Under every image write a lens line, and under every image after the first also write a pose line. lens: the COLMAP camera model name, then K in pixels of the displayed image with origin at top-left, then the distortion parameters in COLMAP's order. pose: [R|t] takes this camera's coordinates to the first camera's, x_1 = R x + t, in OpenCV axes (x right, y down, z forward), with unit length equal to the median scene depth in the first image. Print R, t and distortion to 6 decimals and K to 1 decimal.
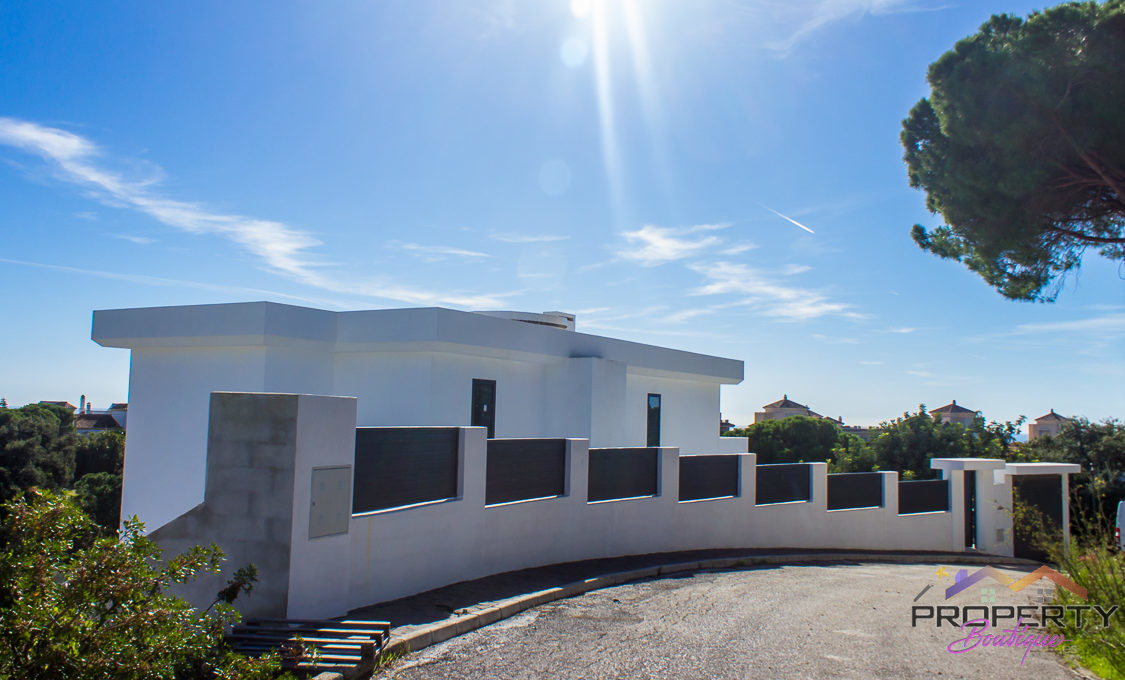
lens RADIAL K [[910.1, 0, 541.8], [0, 910.1, 340.7], [0, 0, 1]] dist [0.006192, 0.010443]
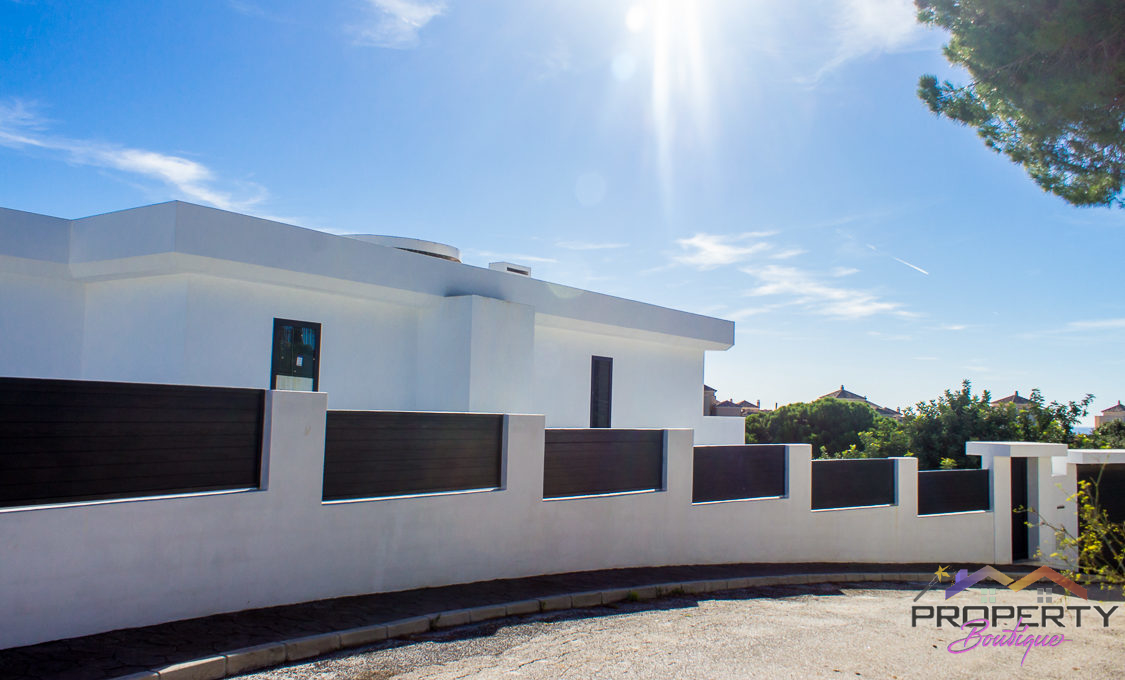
lens RADIAL K [[747.9, 0, 530.2], [0, 747.9, 314.6], [0, 0, 1]] dist [0.000665, -0.007683]
pose [[0.989678, -0.013555, -0.142670, 0.107668], [0.007123, 0.998939, -0.045497, 0.035002], [0.143135, 0.044012, 0.988724, 0.227864]]
